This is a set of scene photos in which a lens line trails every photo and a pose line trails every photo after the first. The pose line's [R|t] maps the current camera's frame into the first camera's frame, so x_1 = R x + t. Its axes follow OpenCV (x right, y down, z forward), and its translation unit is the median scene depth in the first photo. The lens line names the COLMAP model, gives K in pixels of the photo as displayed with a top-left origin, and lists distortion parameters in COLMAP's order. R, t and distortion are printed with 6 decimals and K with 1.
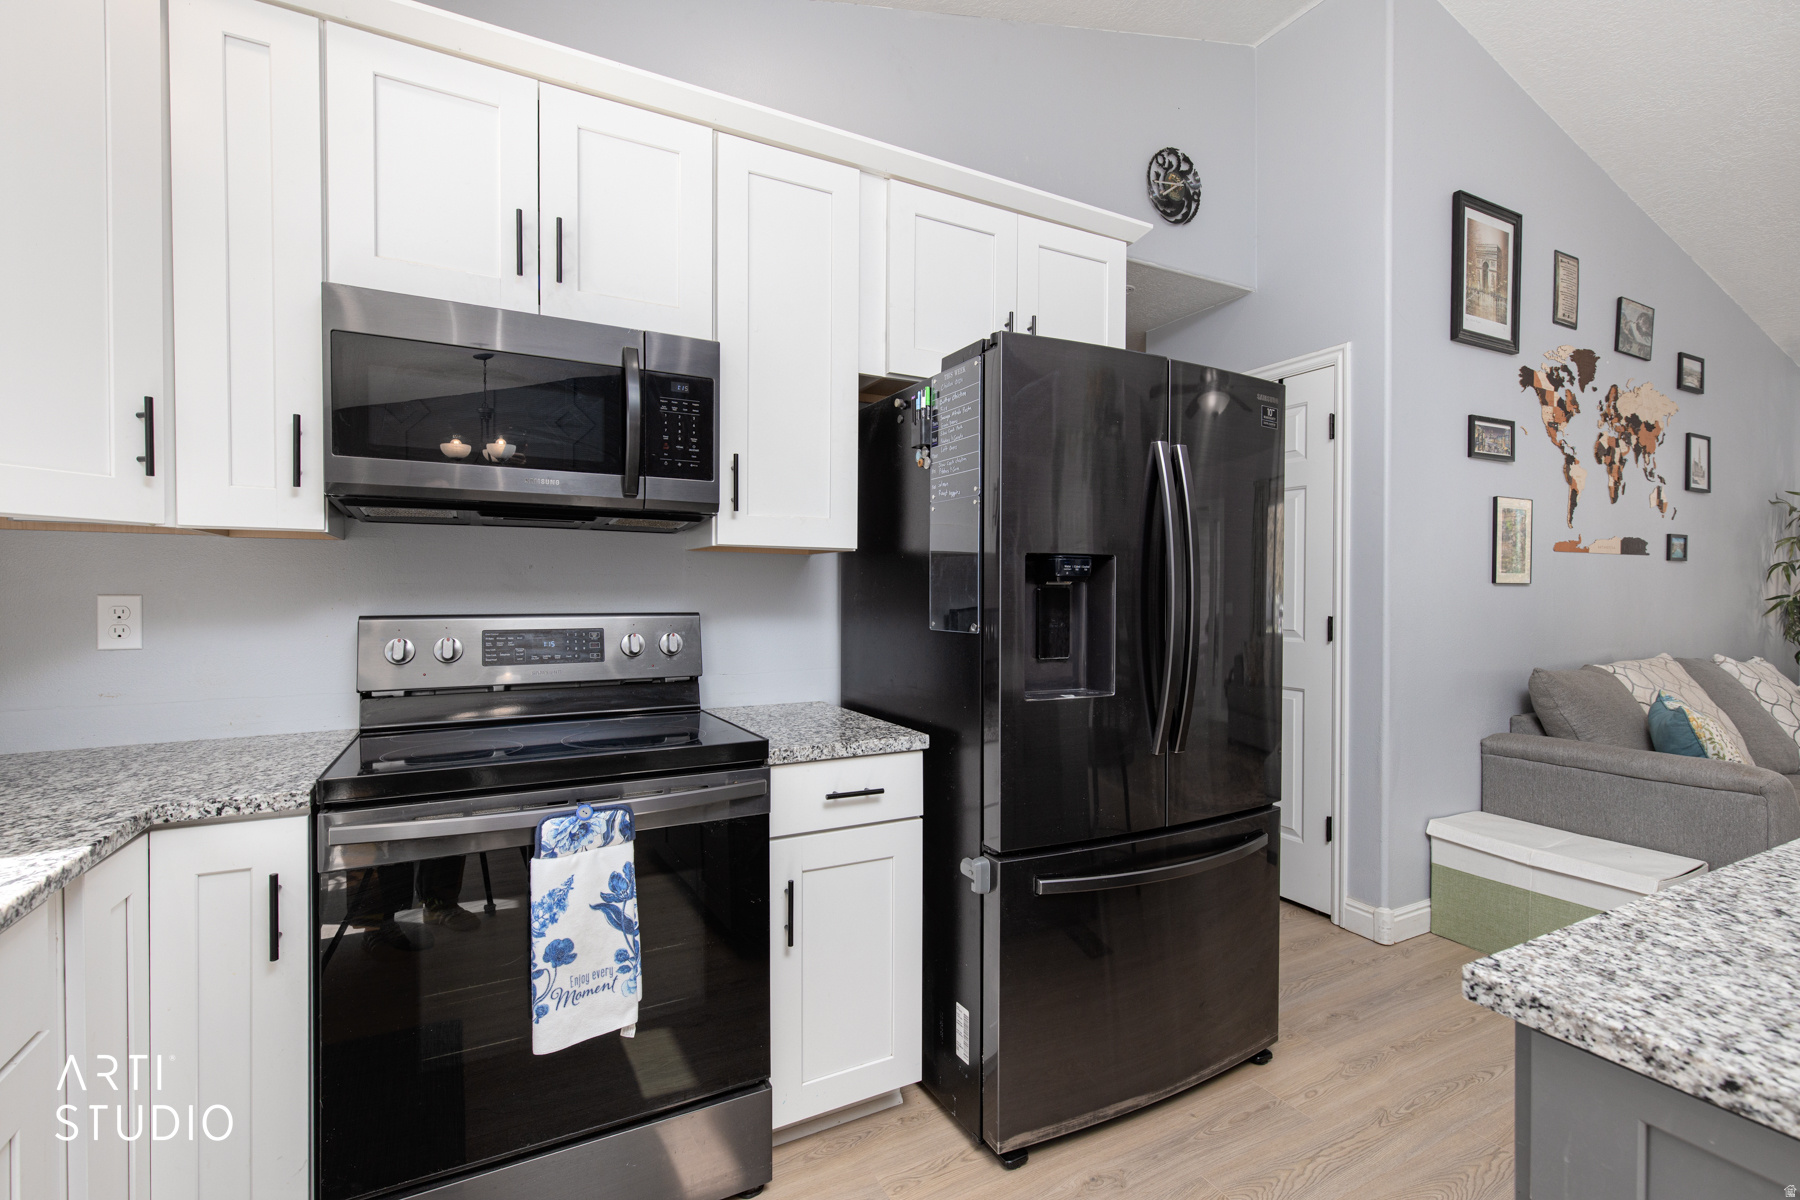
lens RADIAL K [[806.9, 0, 891.8], [0, 806.9, 608.2], [0, 0, 1]] dist [0.005674, 0.000529]
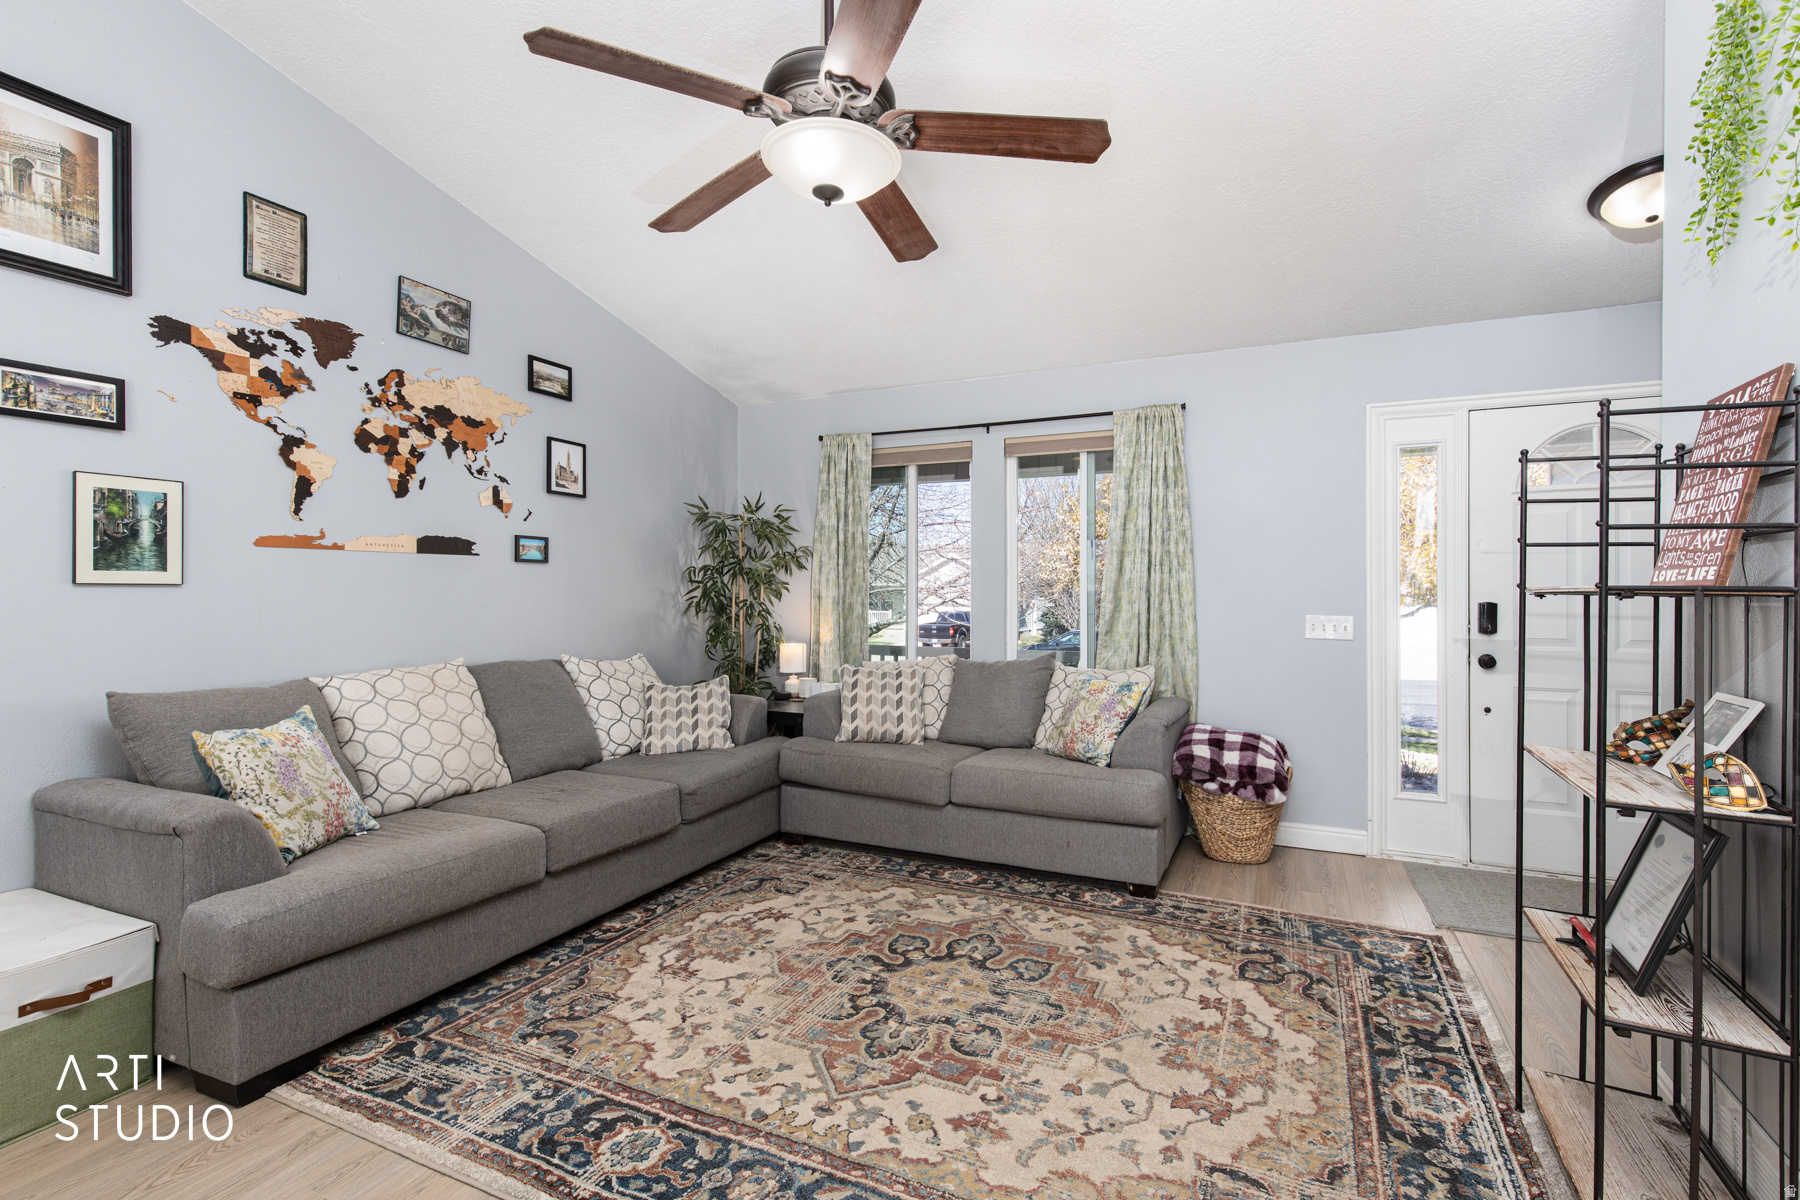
lens RADIAL K [[813.5, 0, 914.1], [0, 813.5, 591.9], [0, 0, 1]] dist [0.003445, 0.000367]
pose [[0.796061, -0.001017, 0.605216, 1.542015], [0.012539, 0.999812, -0.014812, -0.002061], [-0.605087, 0.019380, 0.795924, -0.173779]]
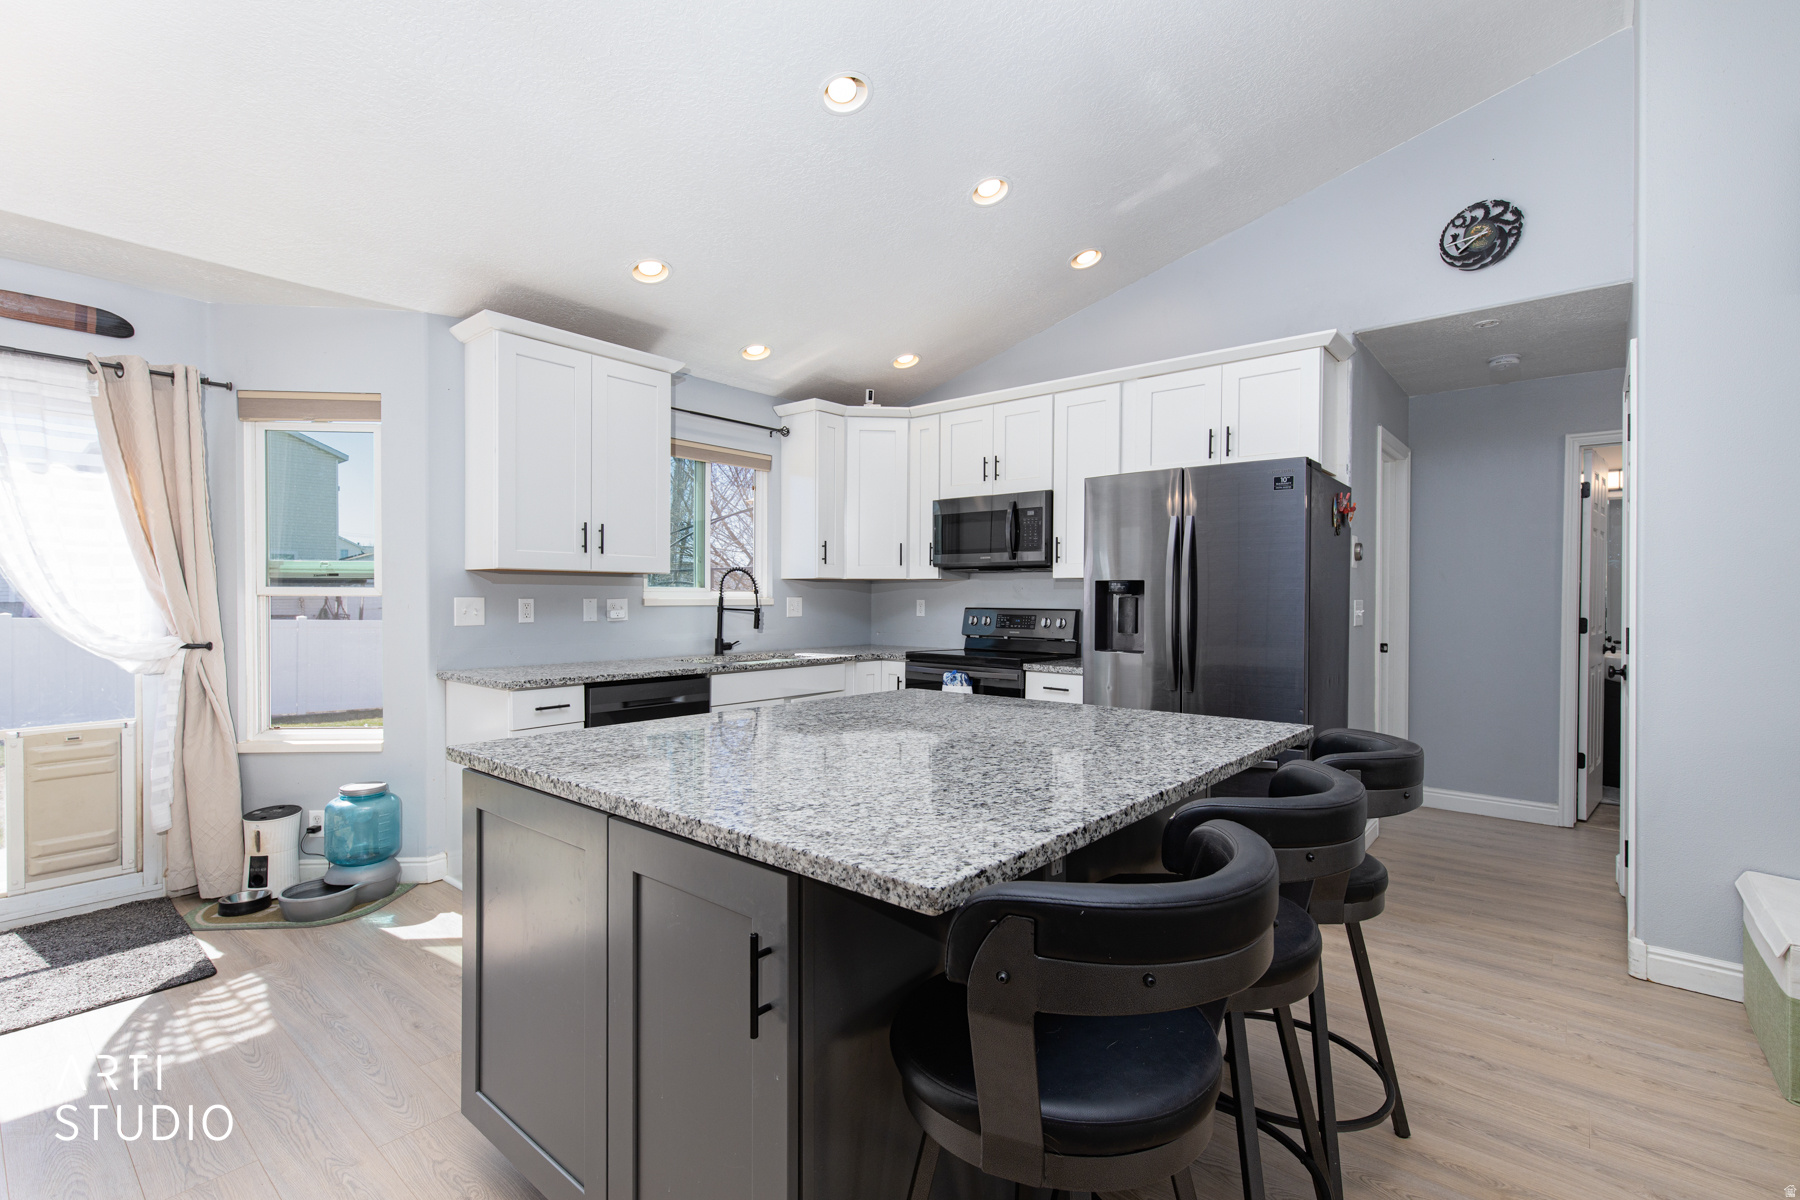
lens RADIAL K [[806.9, 0, 908.2], [0, 806.9, 601.2], [0, 0, 1]] dist [0.005674, 0.000529]
pose [[0.376541, 0.005374, -0.926385, 1.797454], [-0.021424, 0.999766, -0.002908, 0.000884], [0.926152, 0.020942, 0.376568, -0.225347]]
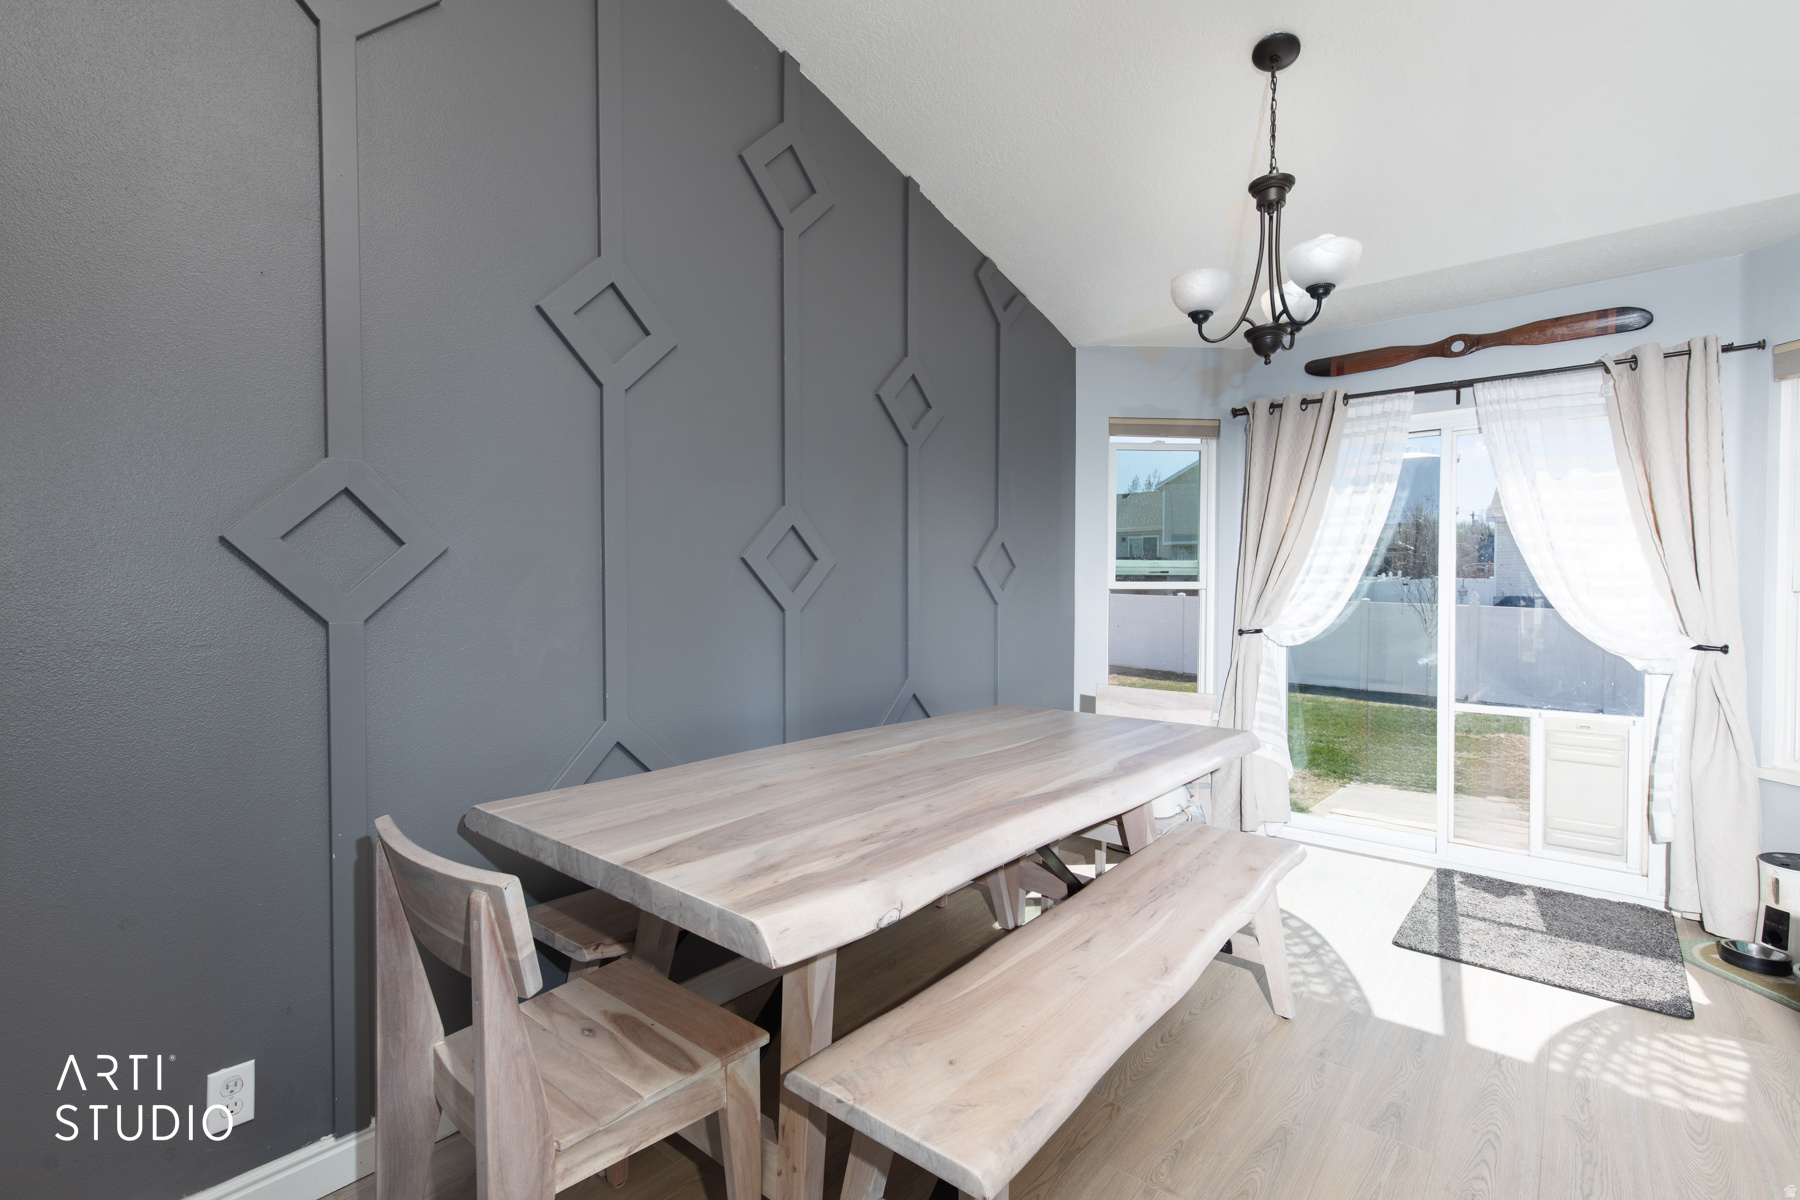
lens RADIAL K [[806.9, 0, 890.4], [0, 806.9, 603.8], [0, 0, 1]] dist [0.005674, 0.000529]
pose [[-0.930553, 0.003477, -0.366142, 1.643490], [-0.012146, 0.999111, 0.040359, -0.004071], [0.365957, 0.042004, -0.929683, -0.111023]]
